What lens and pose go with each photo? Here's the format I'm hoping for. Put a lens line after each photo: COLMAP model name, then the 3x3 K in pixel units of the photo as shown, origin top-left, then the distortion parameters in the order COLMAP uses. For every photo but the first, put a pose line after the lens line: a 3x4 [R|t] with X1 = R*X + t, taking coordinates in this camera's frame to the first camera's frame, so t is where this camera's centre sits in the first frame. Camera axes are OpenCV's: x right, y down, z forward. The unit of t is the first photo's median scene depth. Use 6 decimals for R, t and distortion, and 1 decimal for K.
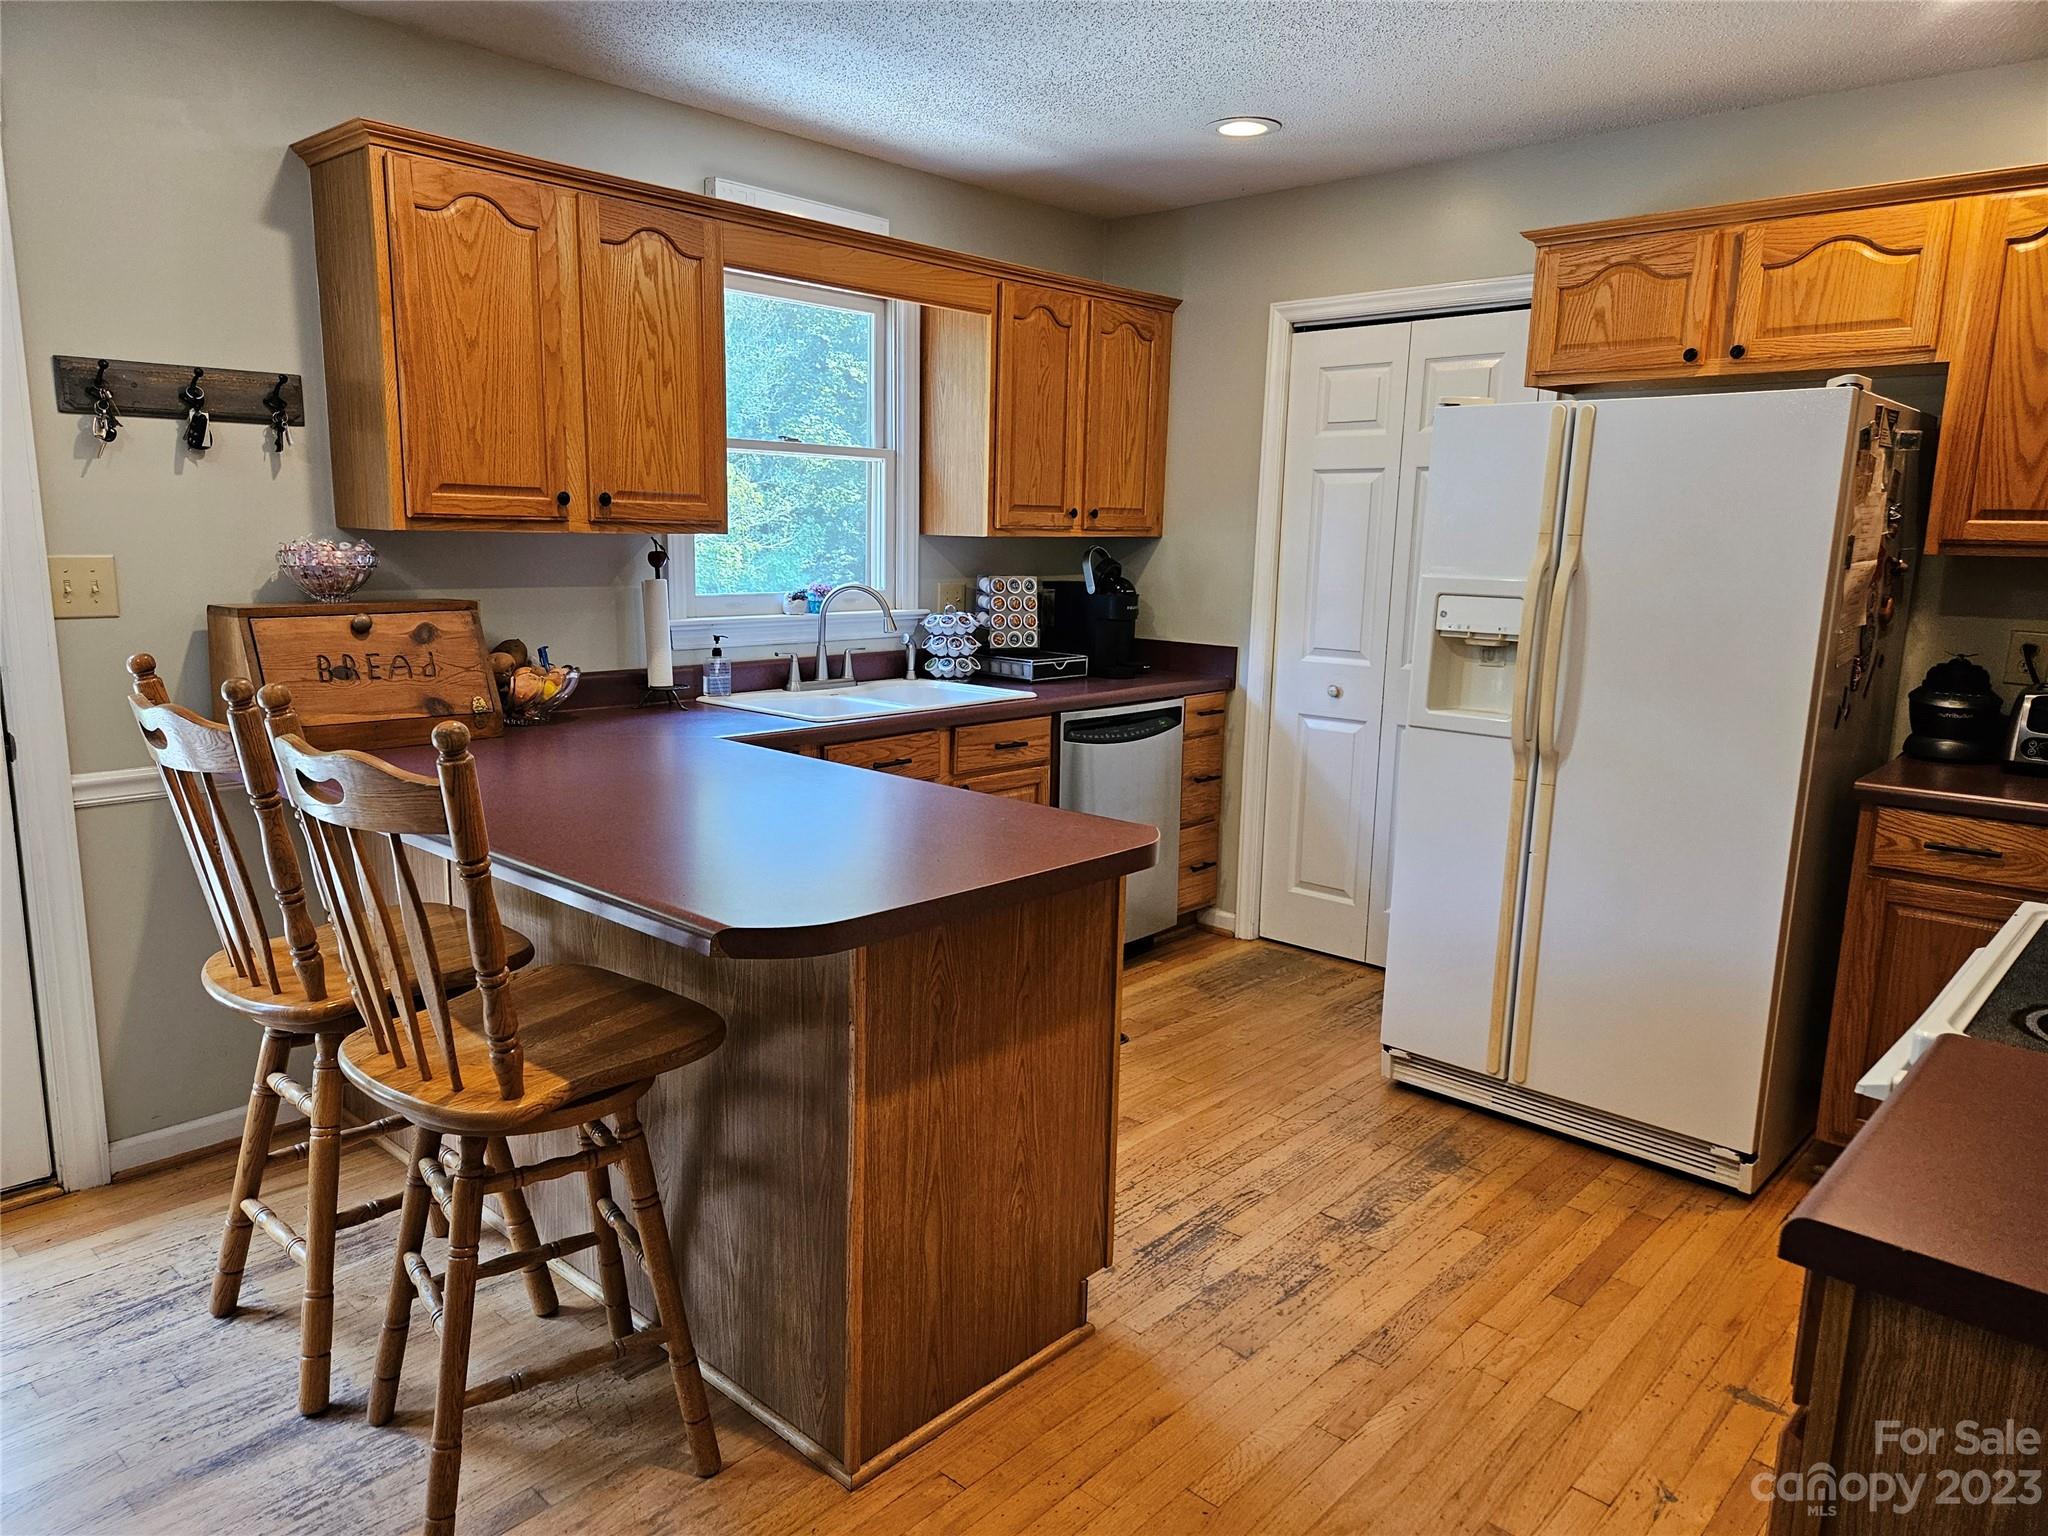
lens RADIAL K [[1356.7, 0, 1011.1], [0, 1356.7, 796.8], [0, 0, 1]] dist [0.073787, -0.060684]
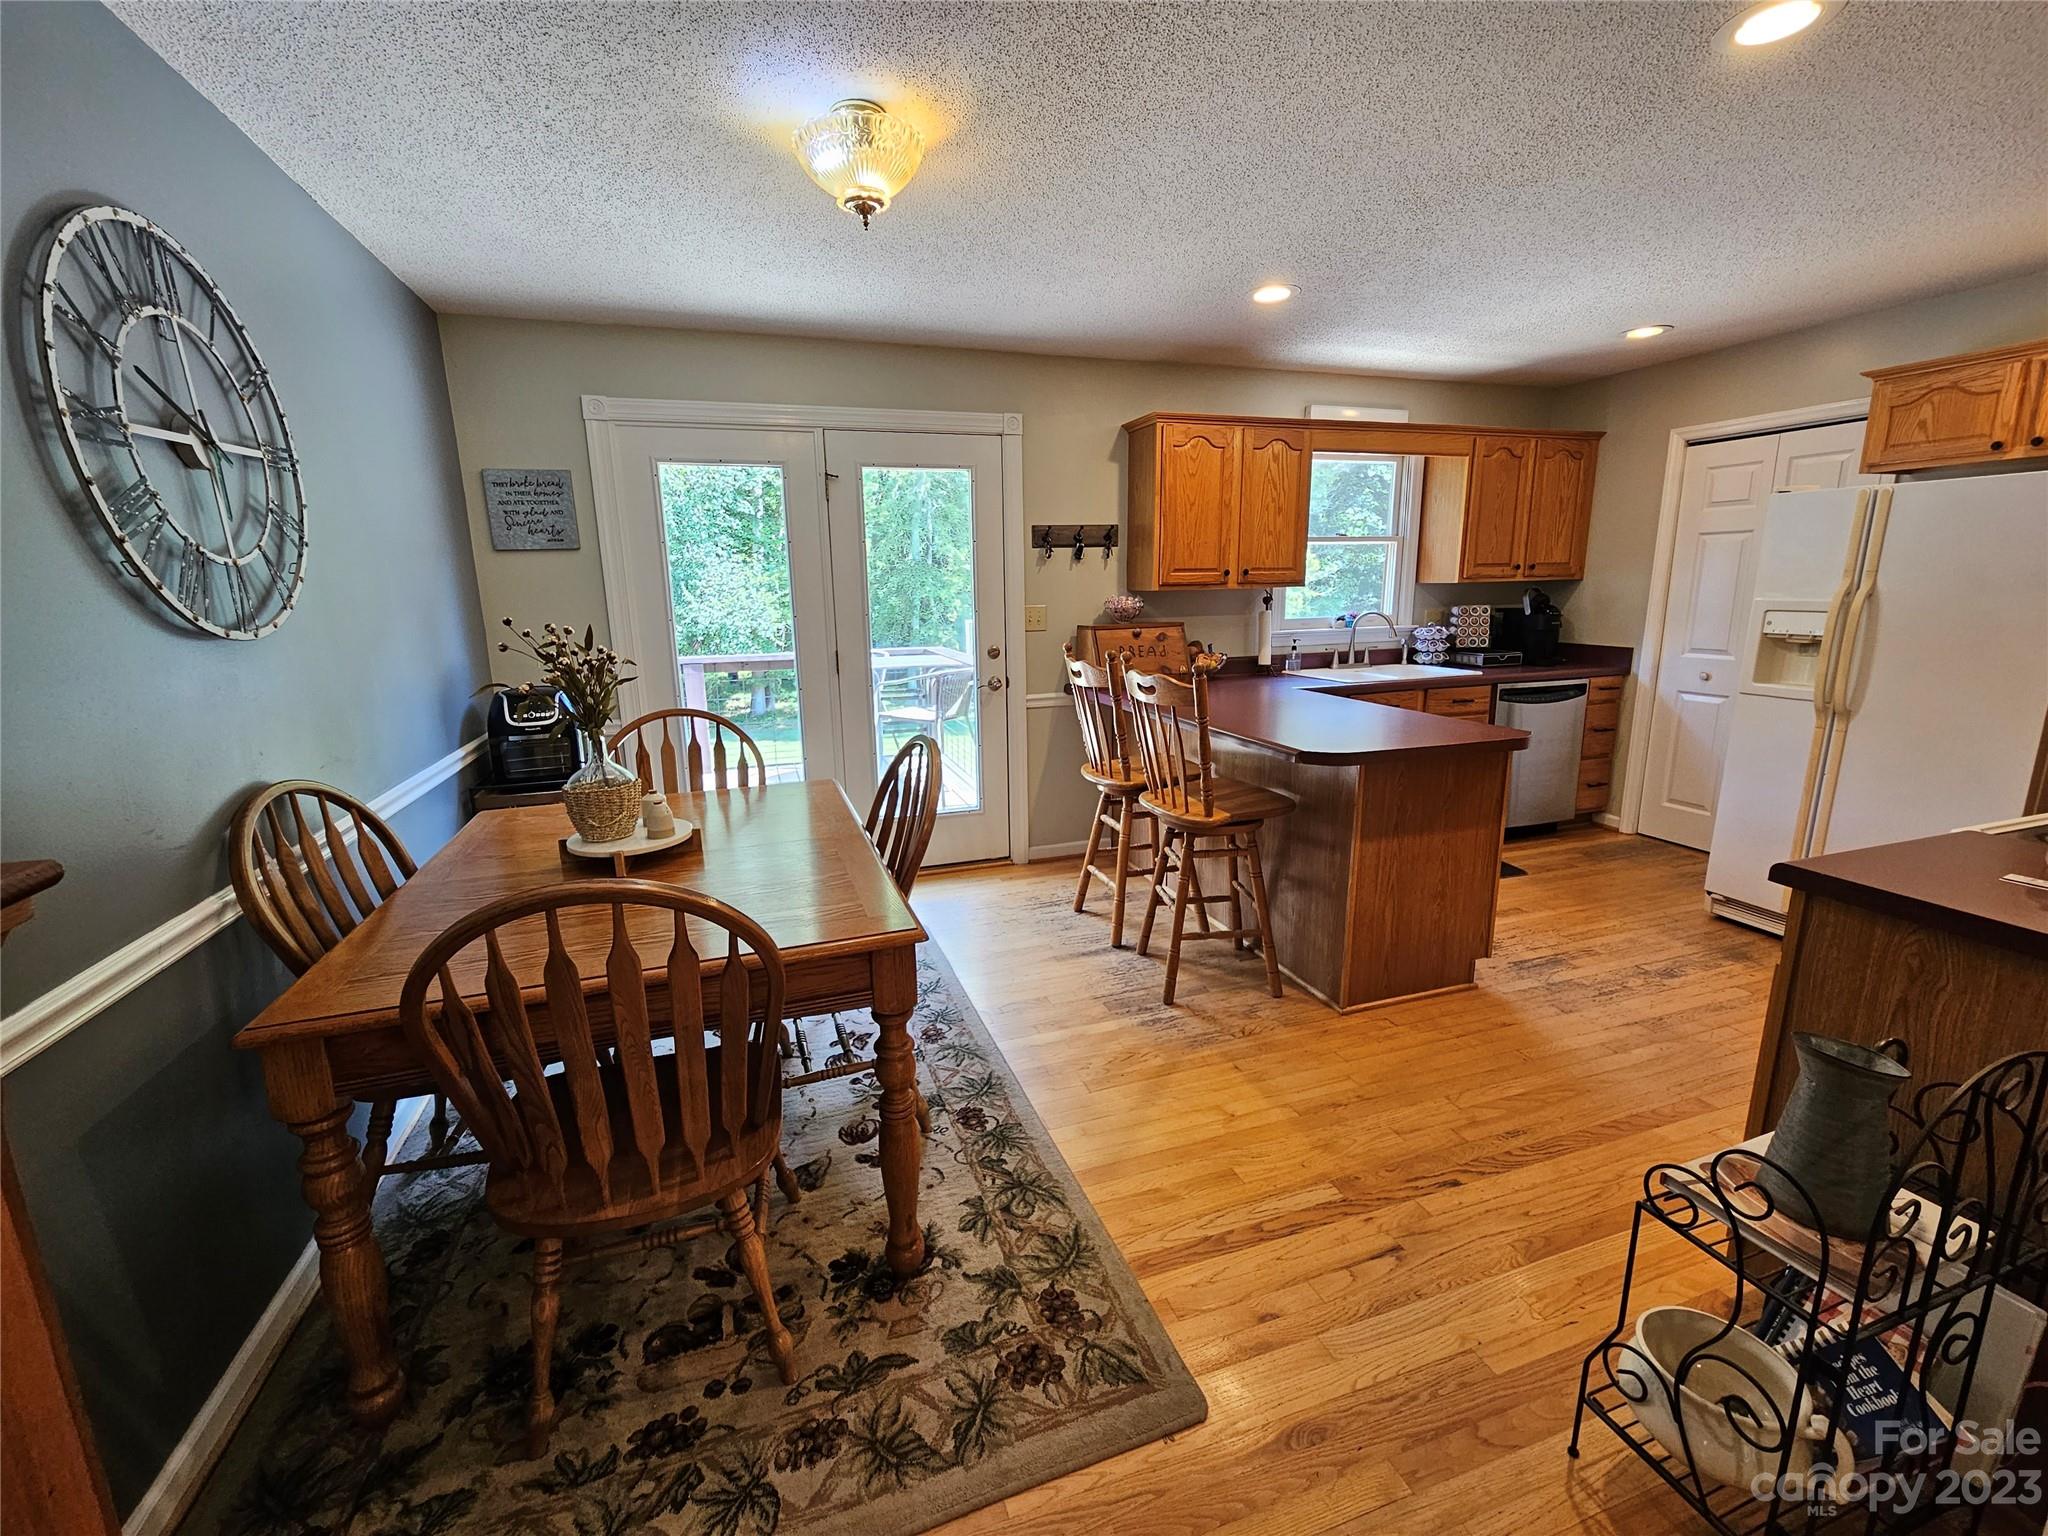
lens RADIAL K [[831.1, 0, 1021.6], [0, 831.1, 747.1], [0, 0, 1]] dist [-0.000581, -0.003702]
pose [[0.870909, 0.060898, -0.487656, 0.035416], [-0.061671, 0.997991, 0.014489, 0.047978], [0.487559, 0.017456, 0.872916, -0.250194]]
